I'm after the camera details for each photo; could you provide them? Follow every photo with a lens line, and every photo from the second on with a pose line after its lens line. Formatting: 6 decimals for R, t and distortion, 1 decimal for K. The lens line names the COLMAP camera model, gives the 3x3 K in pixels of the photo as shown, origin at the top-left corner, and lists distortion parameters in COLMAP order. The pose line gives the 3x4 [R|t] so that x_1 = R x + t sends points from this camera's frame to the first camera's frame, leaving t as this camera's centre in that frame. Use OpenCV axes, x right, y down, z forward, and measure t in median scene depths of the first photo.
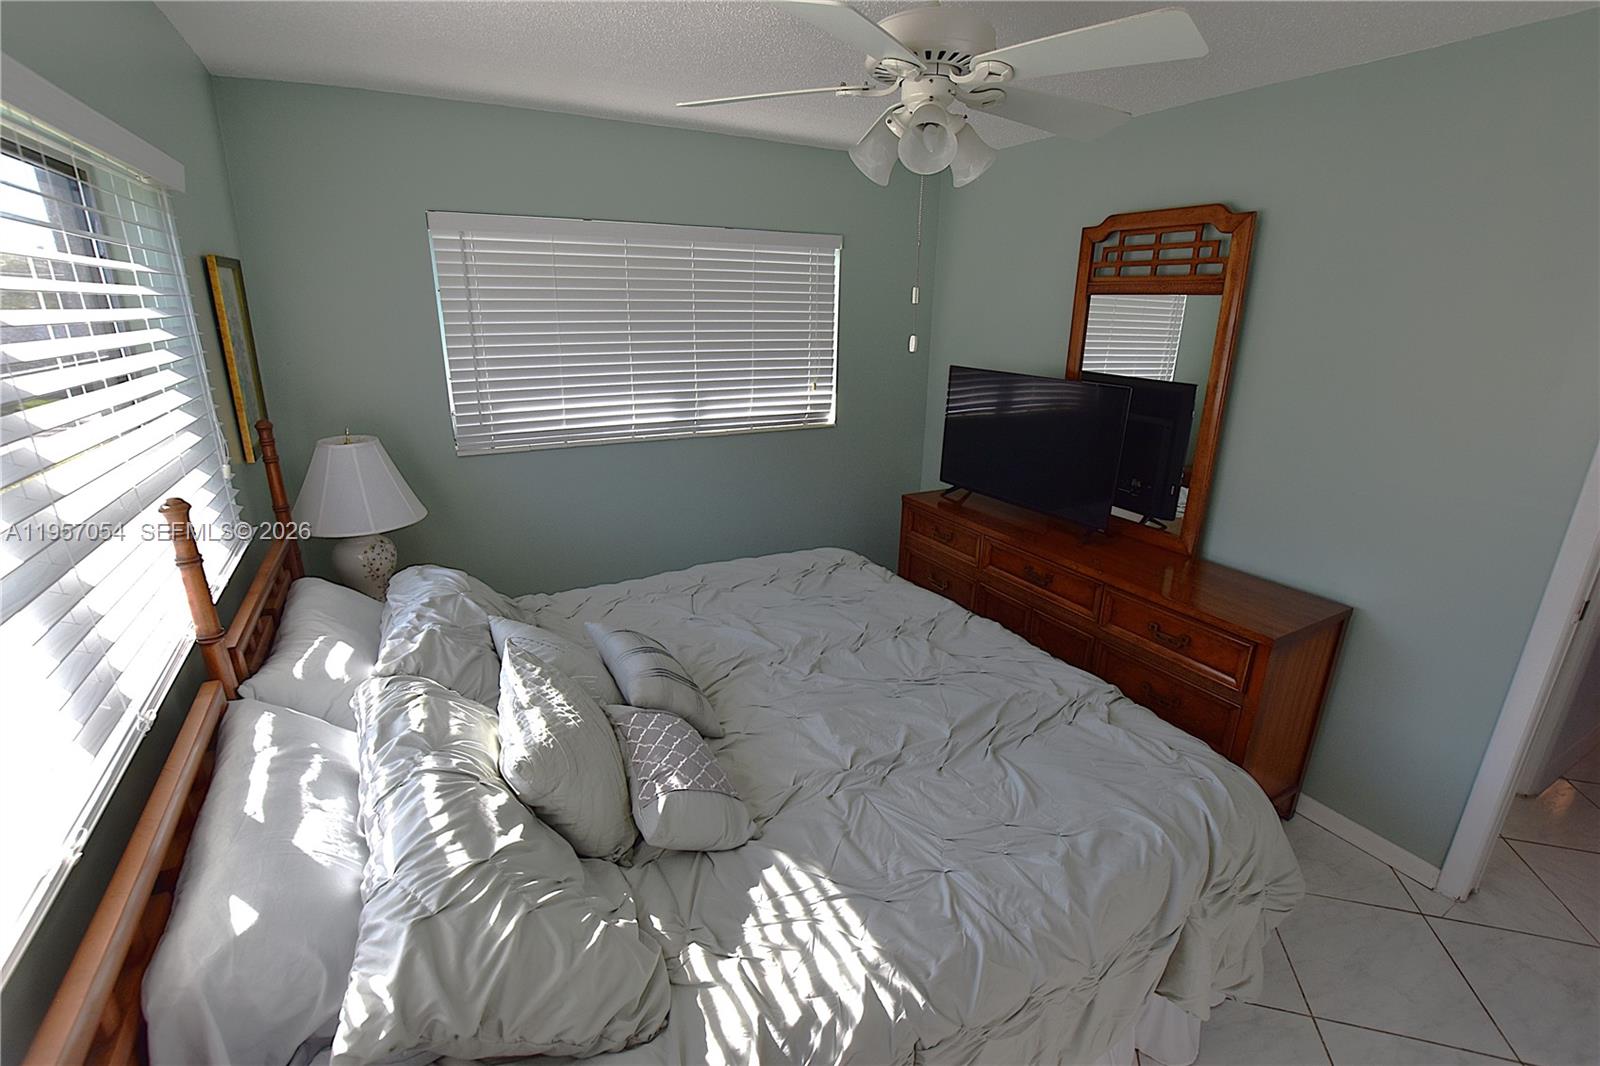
lens RADIAL K [[707.0, 0, 808.6], [0, 707.0, 533.3], [0, 0, 1]] dist [-0.031750, 0.003746]
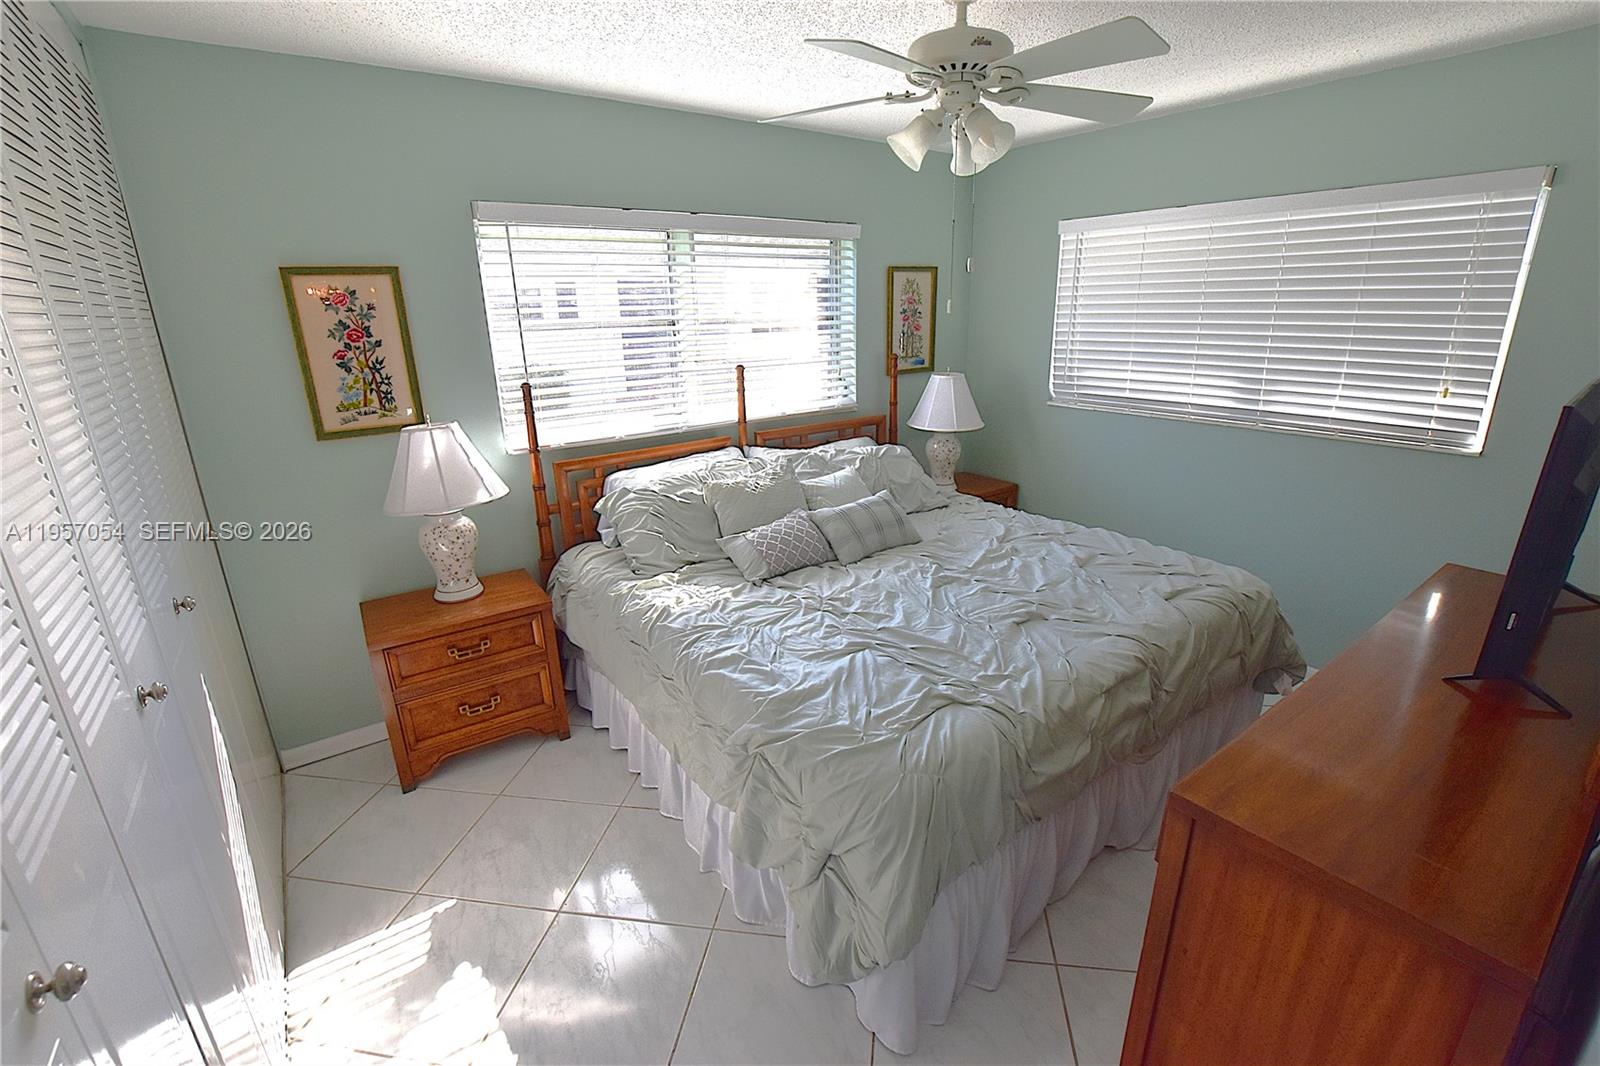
lens RADIAL K [[707.0, 0, 808.6], [0, 707.0, 533.3], [0, 0, 1]] dist [-0.031750, 0.003746]
pose [[0.126887, 0.289864, -0.948619, 0.674426], [-0.286601, 0.926273, 0.244700, -0.068131], [0.949610, 0.240826, 0.200608, 0.312191]]
